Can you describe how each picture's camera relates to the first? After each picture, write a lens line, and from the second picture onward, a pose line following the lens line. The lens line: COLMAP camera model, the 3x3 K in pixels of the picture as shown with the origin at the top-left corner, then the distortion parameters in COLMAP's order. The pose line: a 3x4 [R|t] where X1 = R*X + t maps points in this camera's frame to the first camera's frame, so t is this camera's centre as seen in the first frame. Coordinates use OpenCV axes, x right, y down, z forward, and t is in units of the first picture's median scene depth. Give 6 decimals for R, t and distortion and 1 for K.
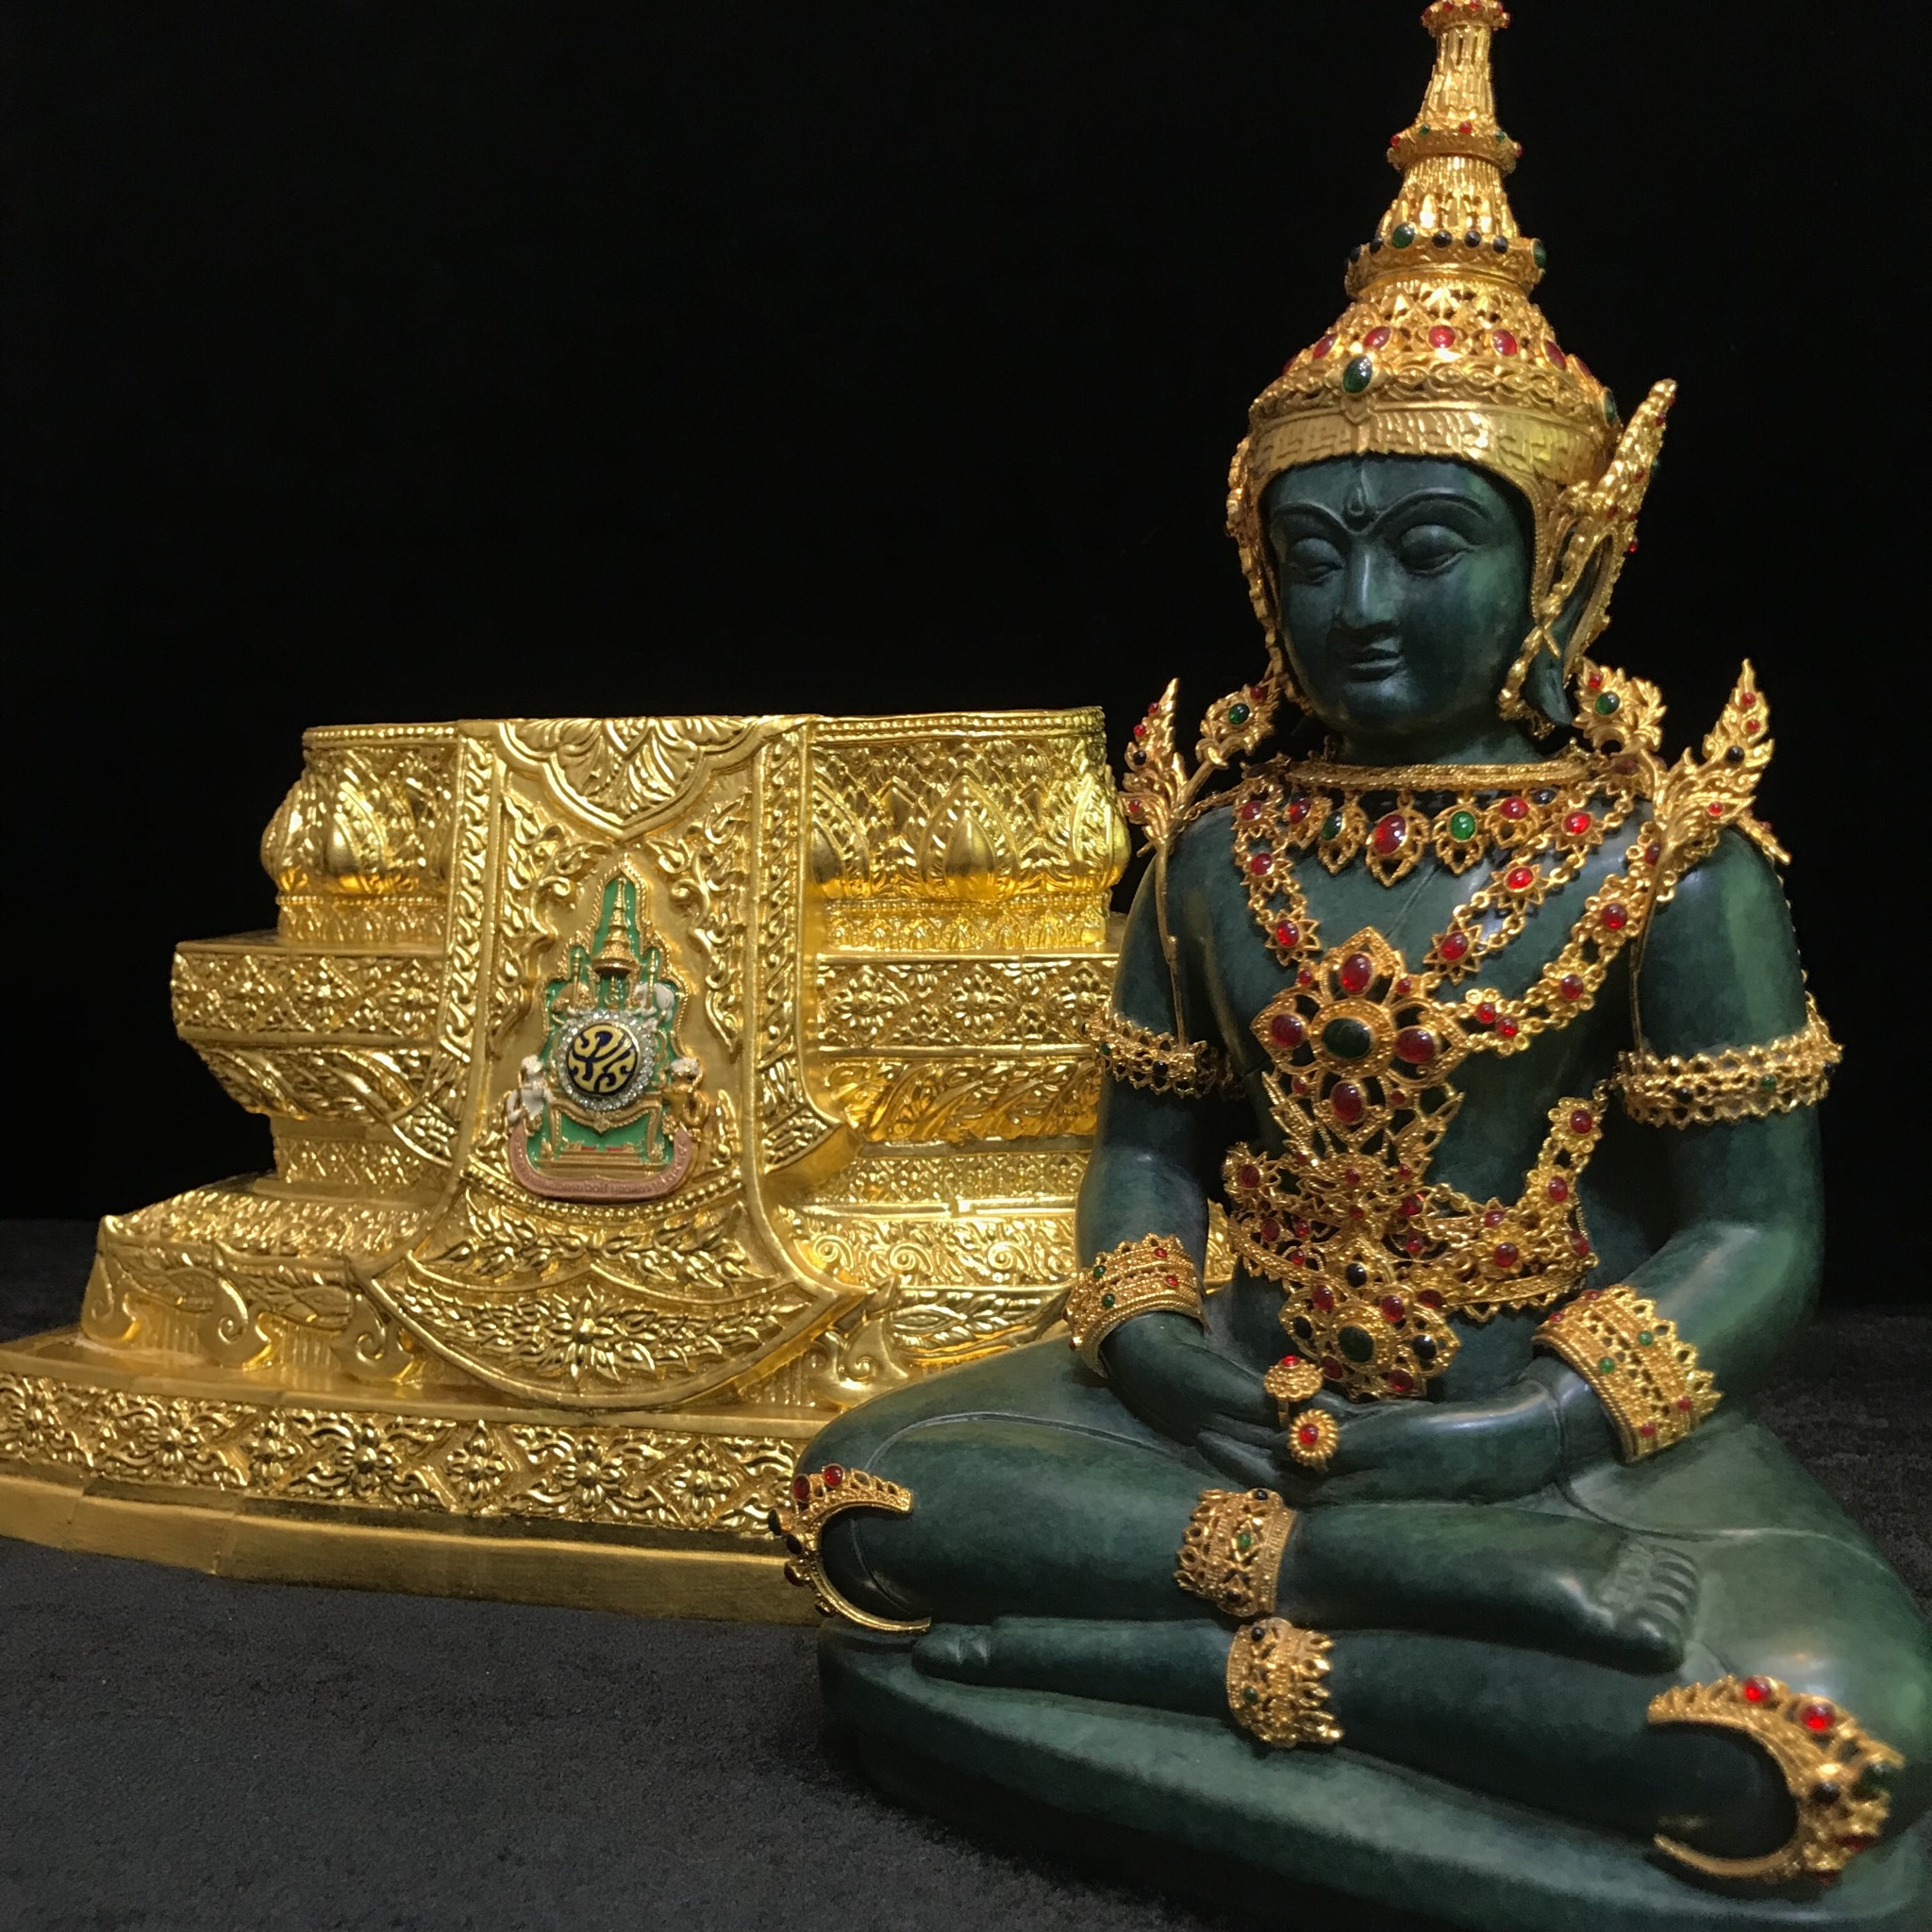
lens RADIAL K [[2177.2, 0, 950.3], [0, 2177.2, 938.2], [0, 0, 1]] dist [0.215282, -0.778925]
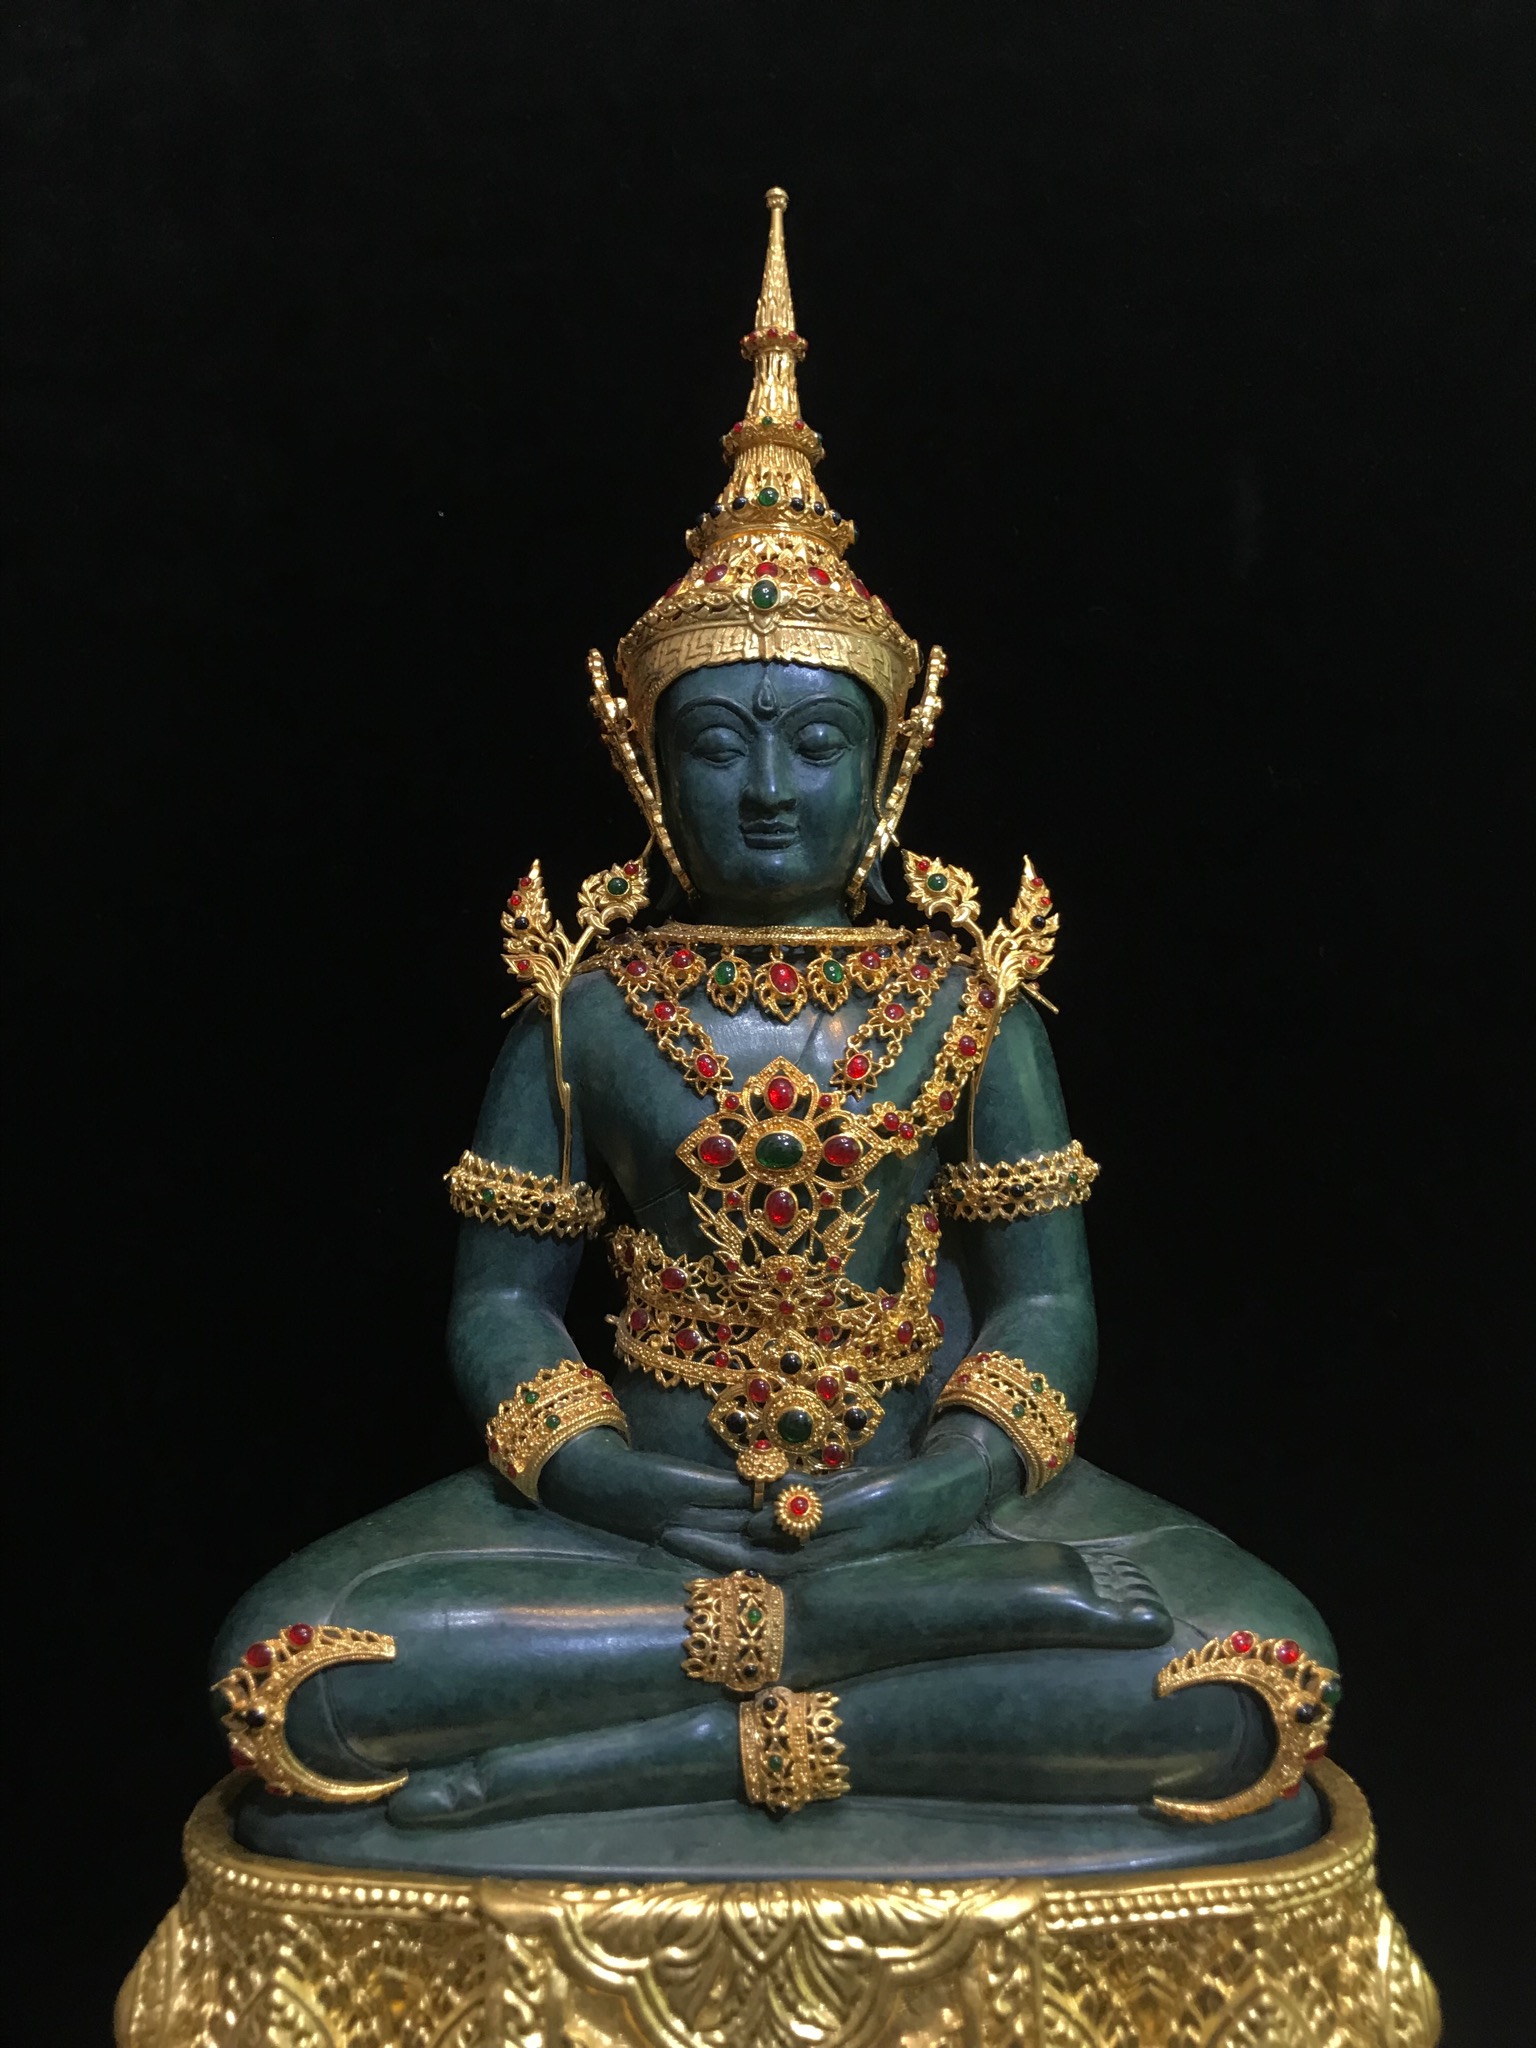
lens RADIAL K [[1746.2, 0, 765.9], [0, 1746.2, 1009.3], [0, 0, 1]] dist [0.174876, -0.507204]
pose [[0.841010, 0.033956, 0.539953, -0.283130], [0.046954, 0.989682, -0.135372, 0.084441], [-0.538979, 0.139202, 0.830737, 0.209944]]
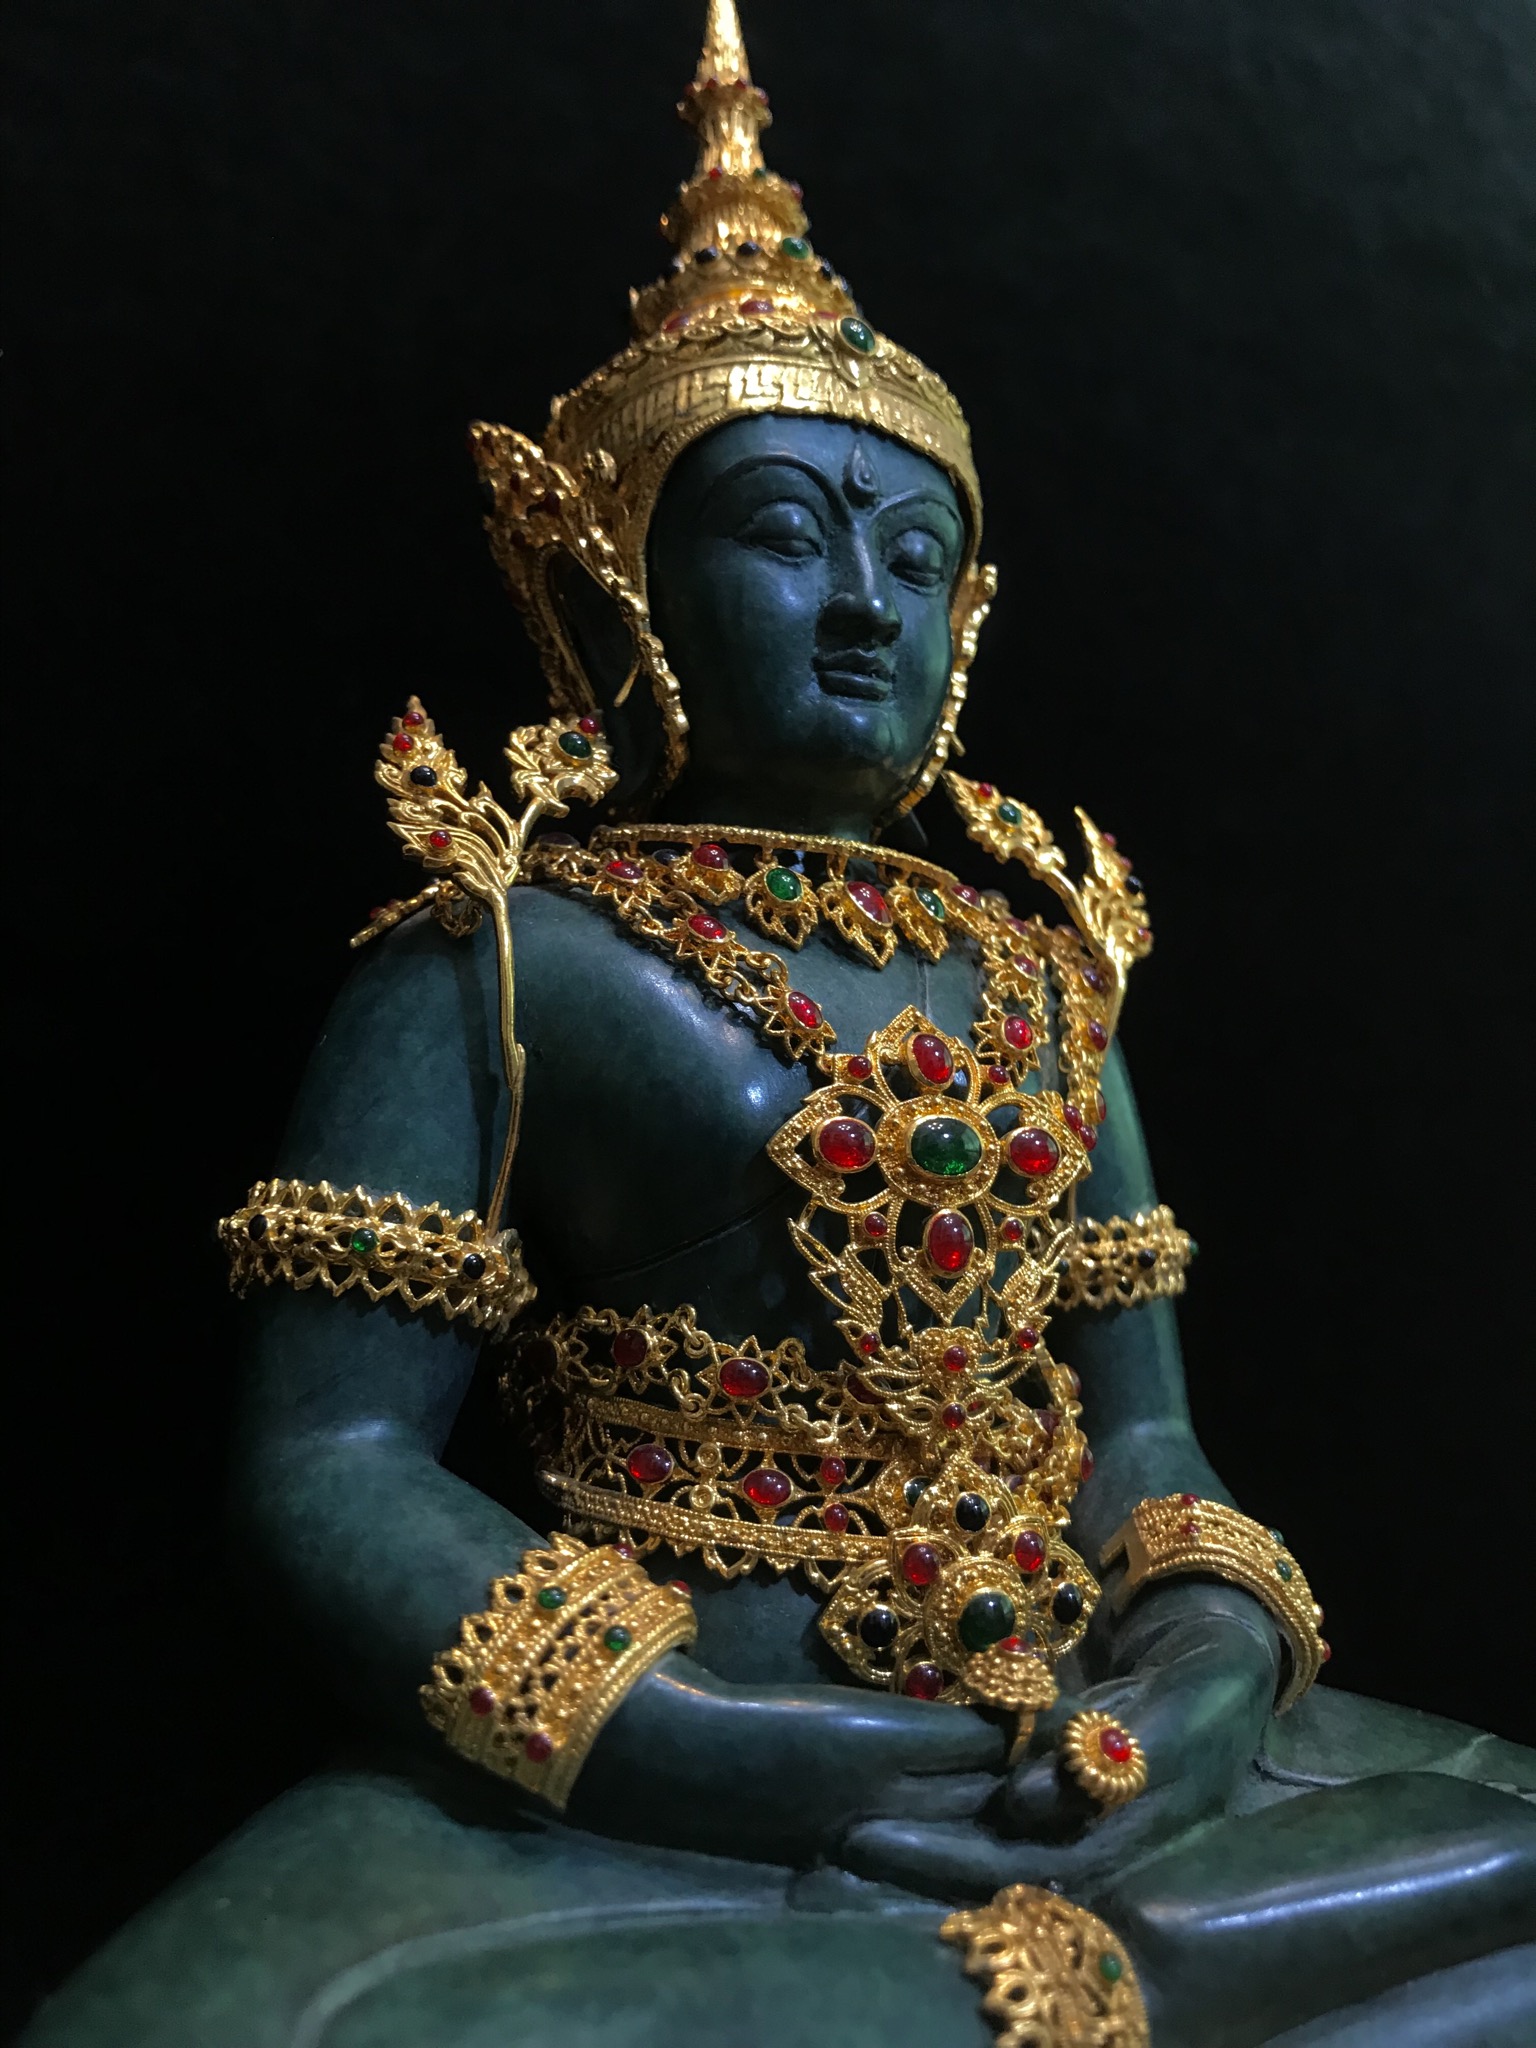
lens RADIAL K [[1770.2, 0, 791.4], [0, 1770.2, 1004.5], [0, 0, 1]] dist [0.051346, -0.185016]
pose [[0.492307, 0.201988, 0.846661, -0.282622], [0.101385, 0.952774, -0.286255, 0.137935], [-0.864497, 0.226764, 0.448579, 0.692023]]
